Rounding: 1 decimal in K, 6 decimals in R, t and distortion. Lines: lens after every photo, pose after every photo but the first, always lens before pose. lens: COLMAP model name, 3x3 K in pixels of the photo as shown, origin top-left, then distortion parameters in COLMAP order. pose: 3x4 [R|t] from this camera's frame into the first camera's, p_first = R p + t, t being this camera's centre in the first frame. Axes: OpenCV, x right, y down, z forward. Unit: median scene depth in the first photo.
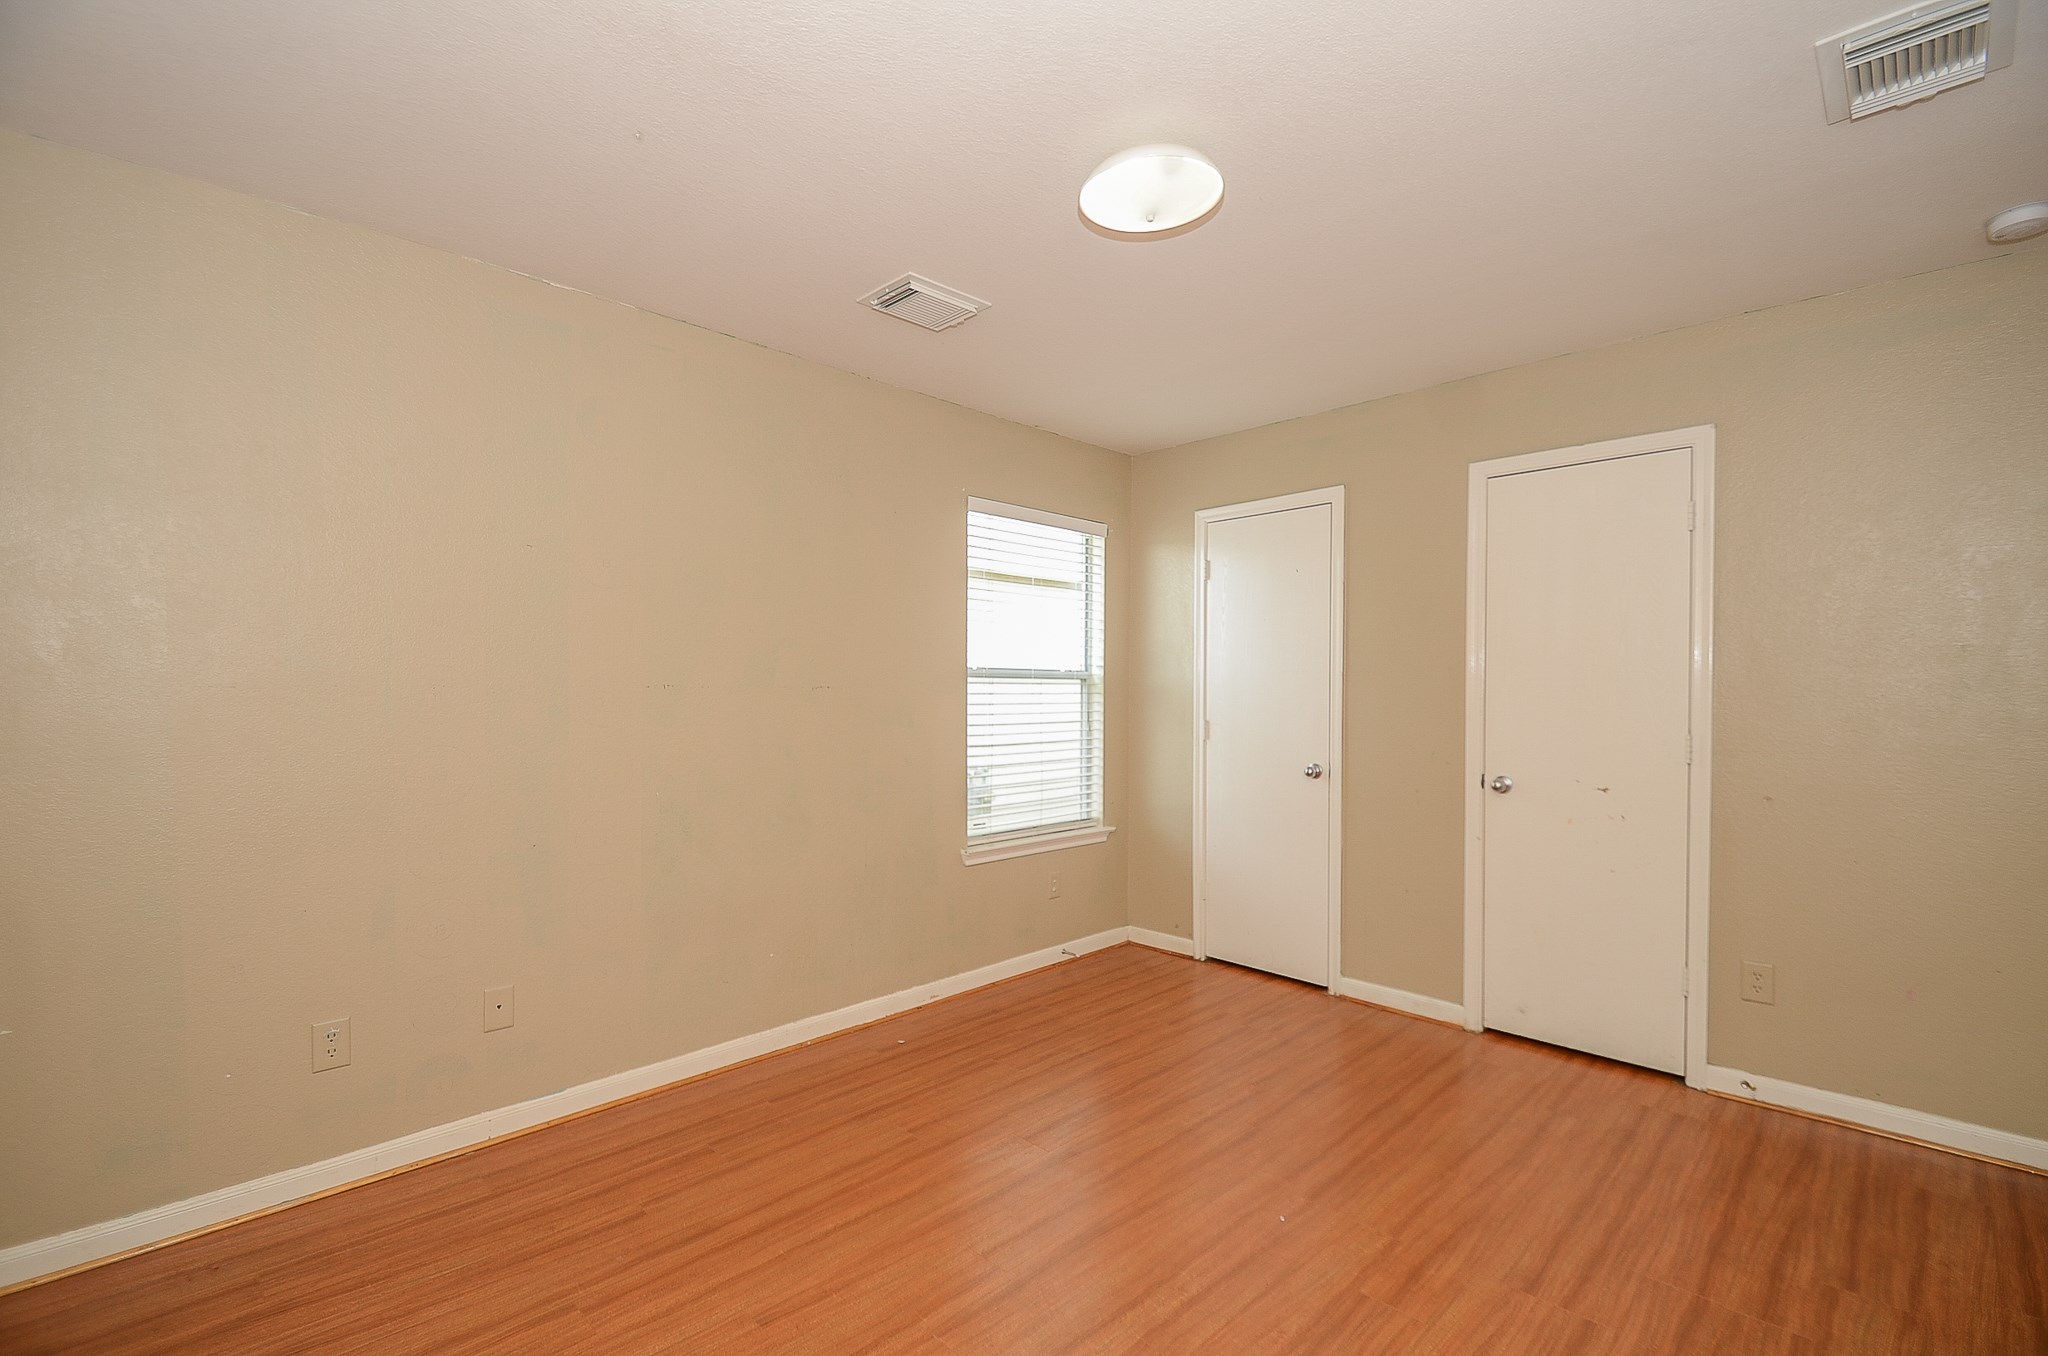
lens RADIAL K [[879.2, 0, 1015.0], [0, 879.2, 701.7], [0, 0, 1]] dist [0.002870, -0.015916]
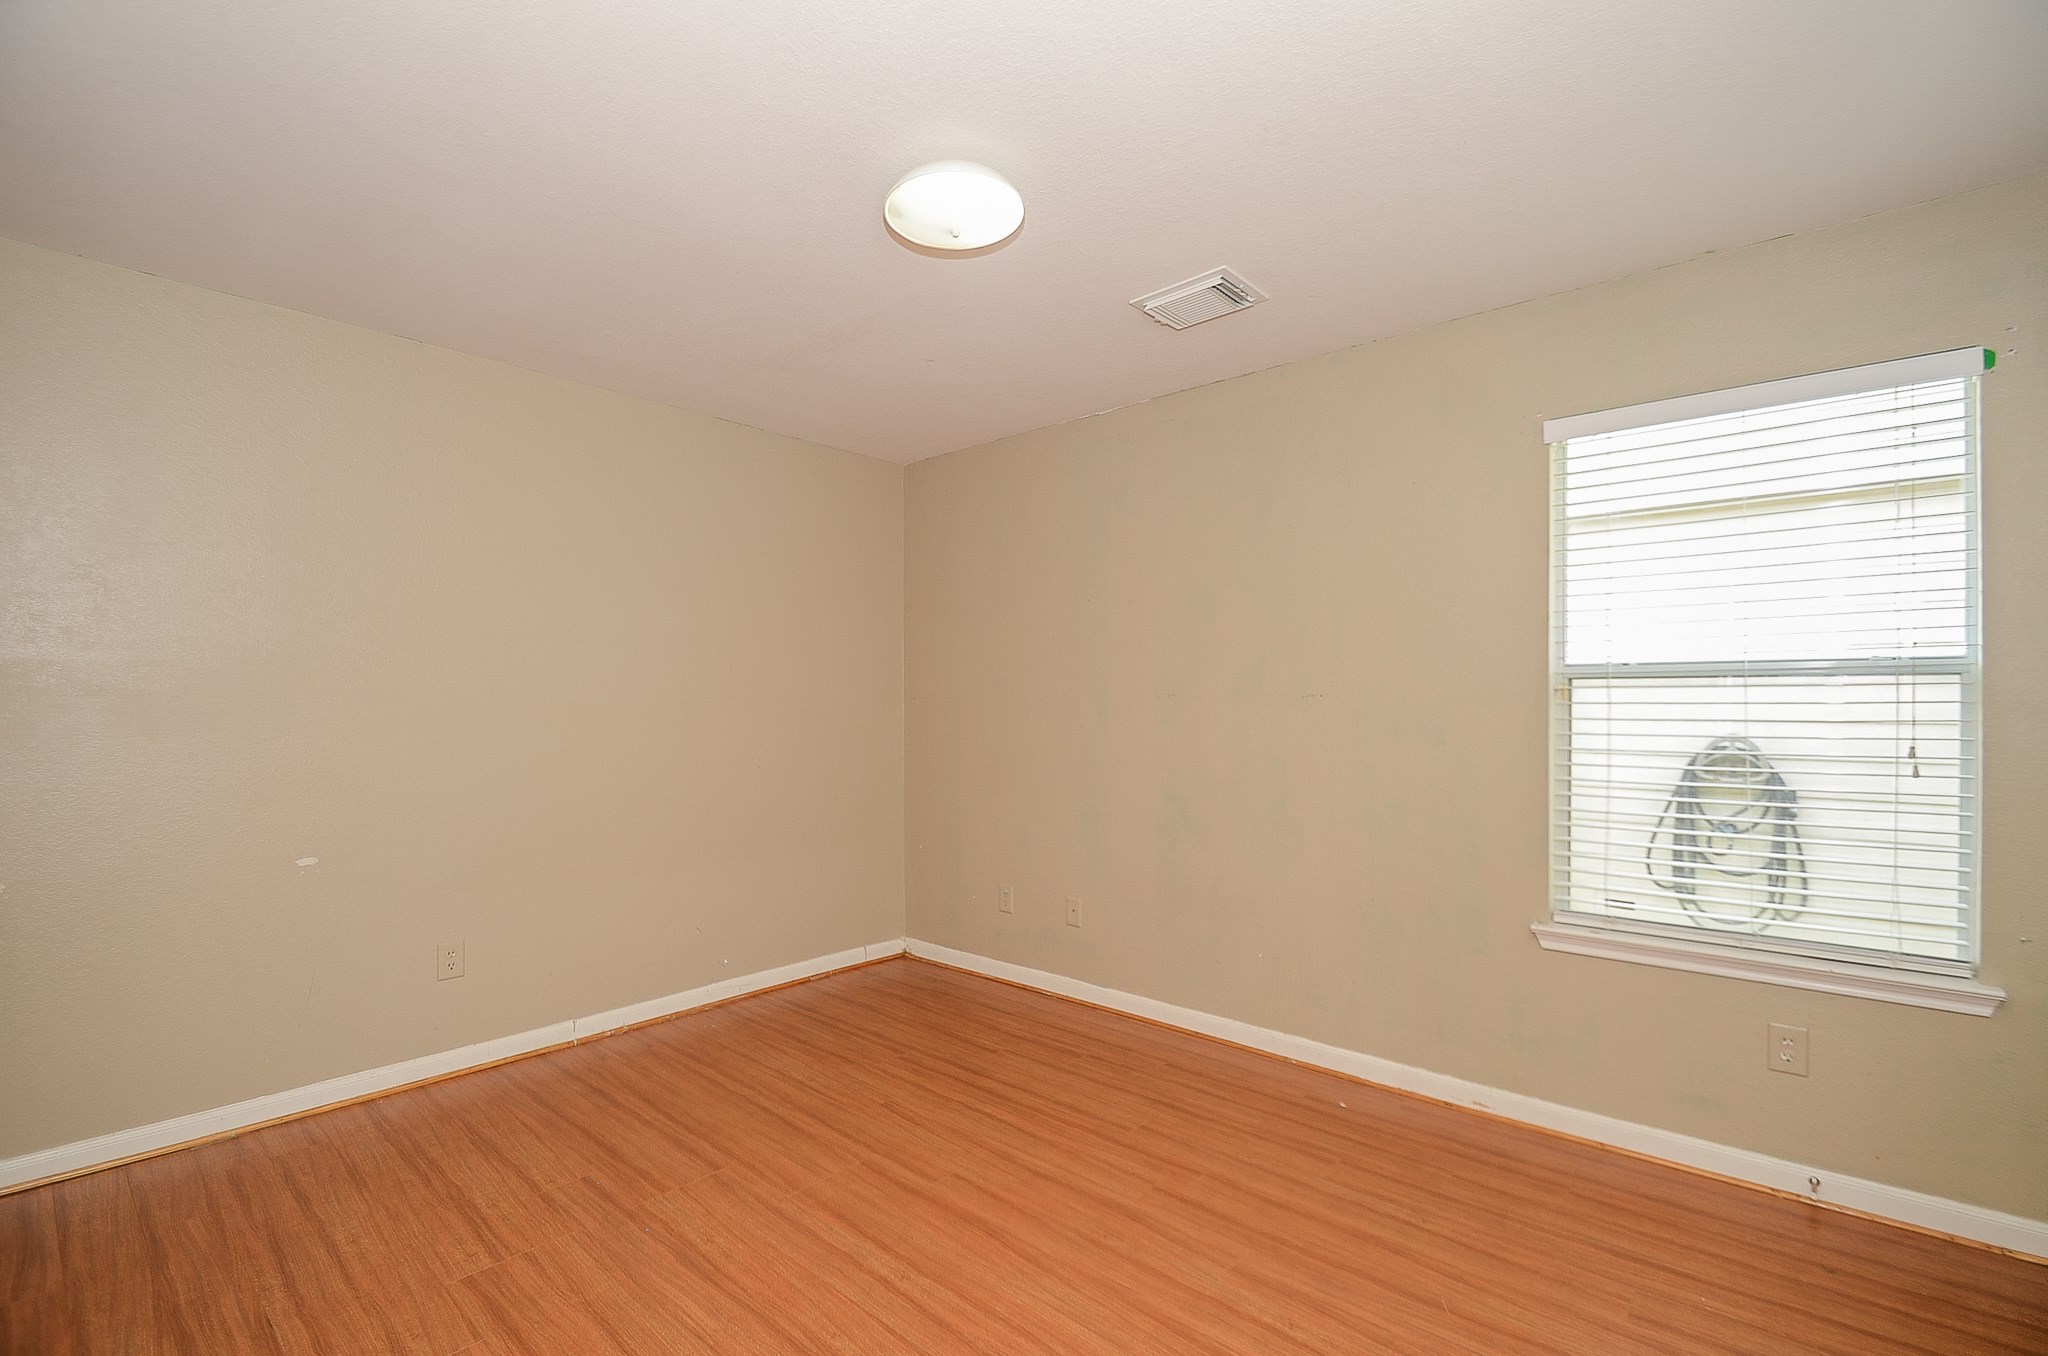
lens RADIAL K [[900.5, 0, 1008.9], [0, 900.5, 699.5], [0, 0, 1]] dist [0.003390, -0.016838]
pose [[0.066989, -0.004172, -0.997745, 0.785618], [-0.012126, 0.999914, -0.004995, -0.003342], [0.997680, 0.012433, 0.066933, 0.653370]]
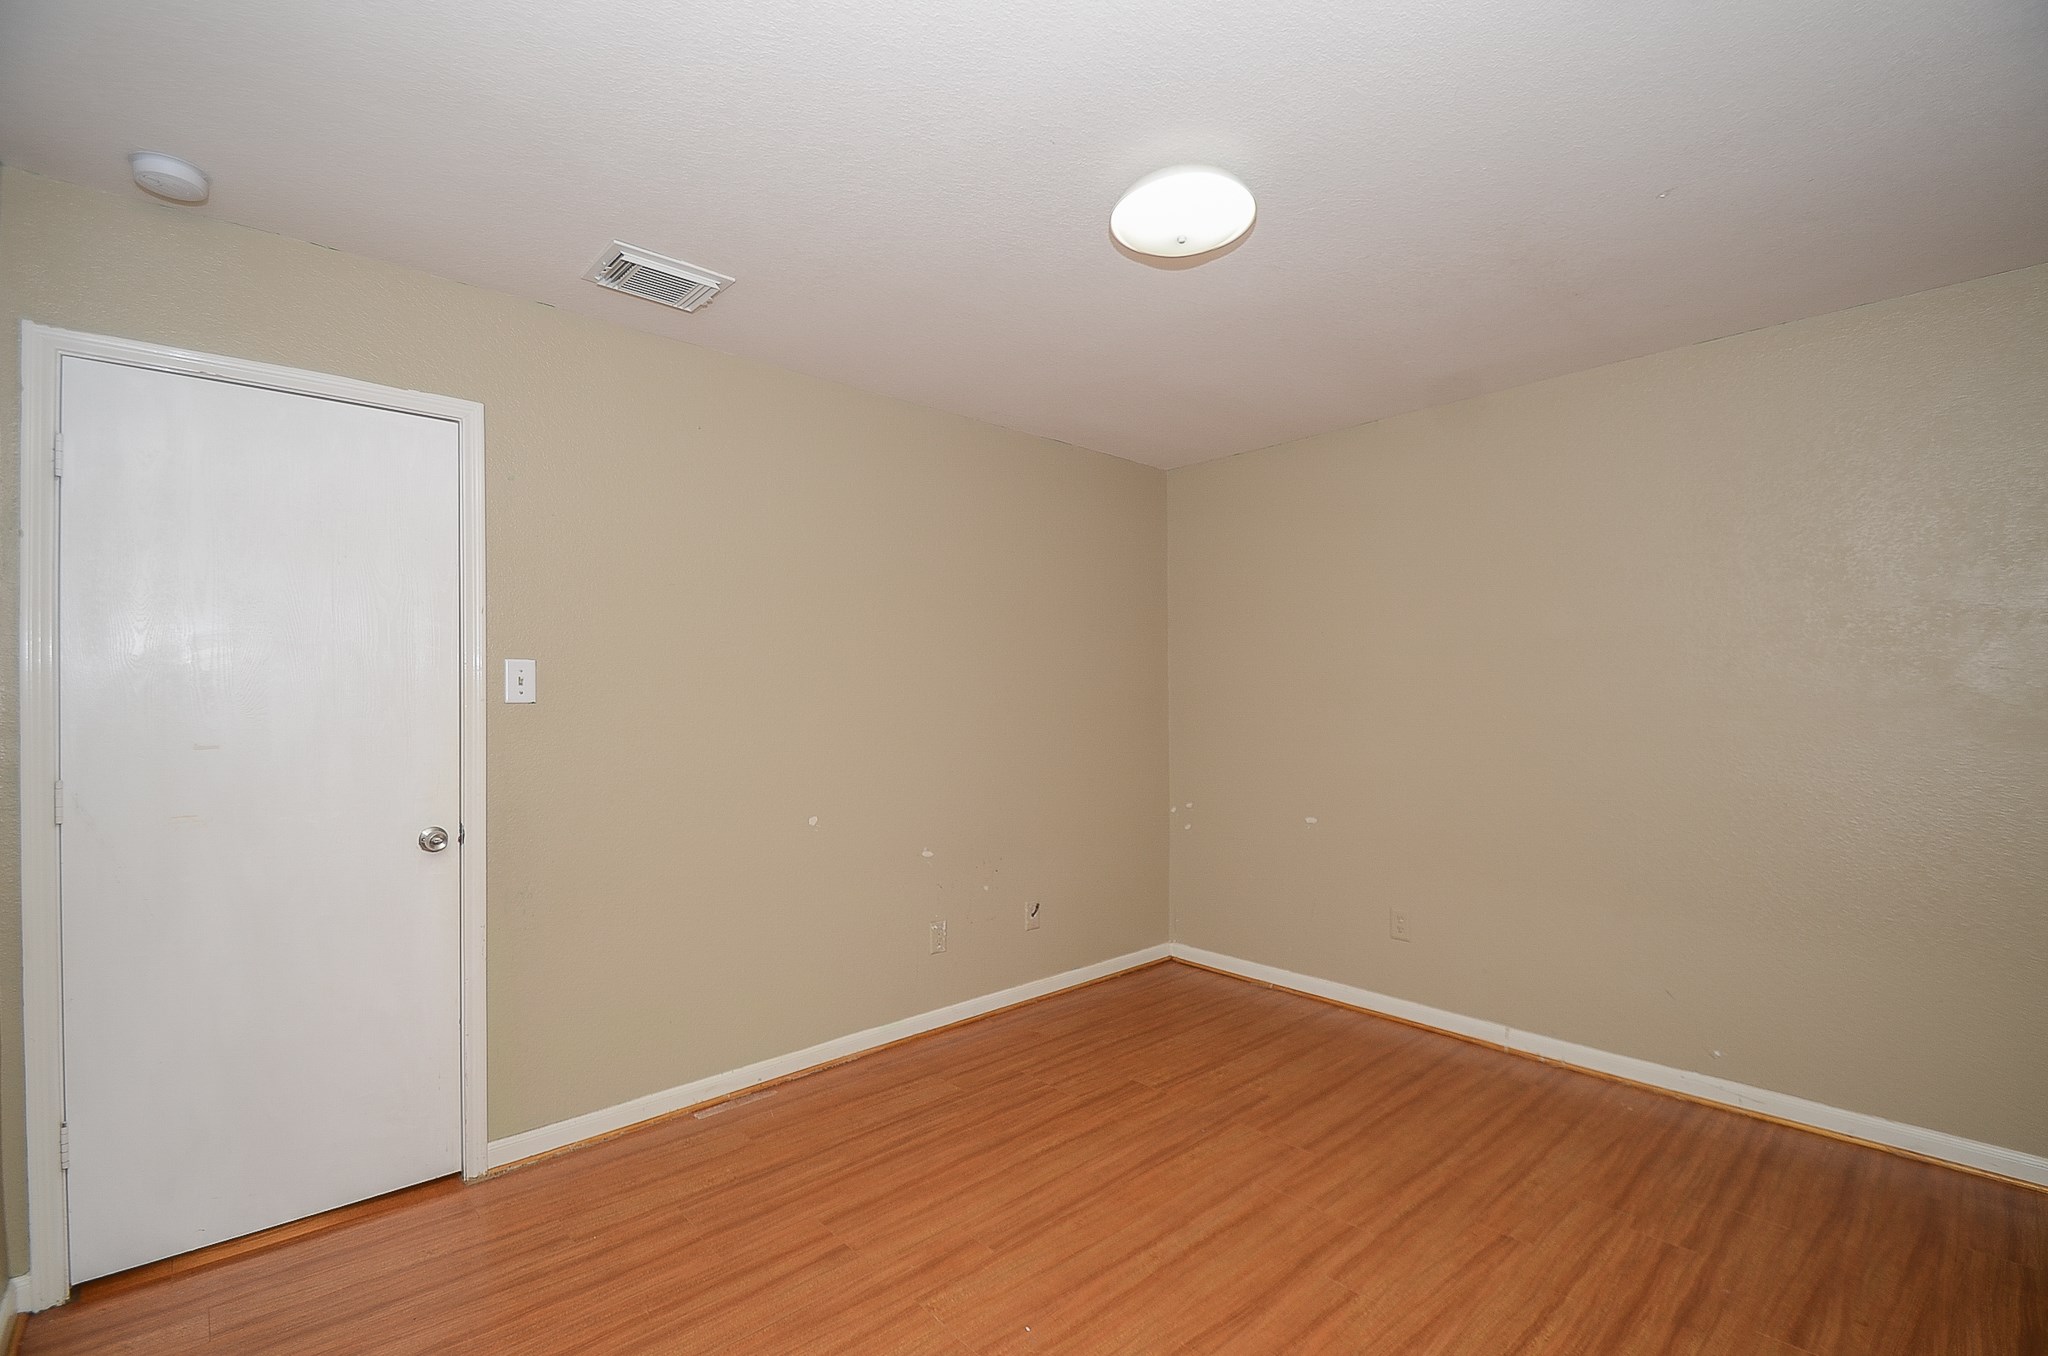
lens RADIAL K [[889.1, 0, 1008.7], [0, 889.1, 692.6], [0, 0, 1]] dist [0.009324, -0.016539]
pose [[-0.999004, 0.002255, 0.044566, 0.201121], [0.002589, 0.999969, 0.007444, -0.030321], [-0.044548, 0.007552, -0.998979, 1.327362]]
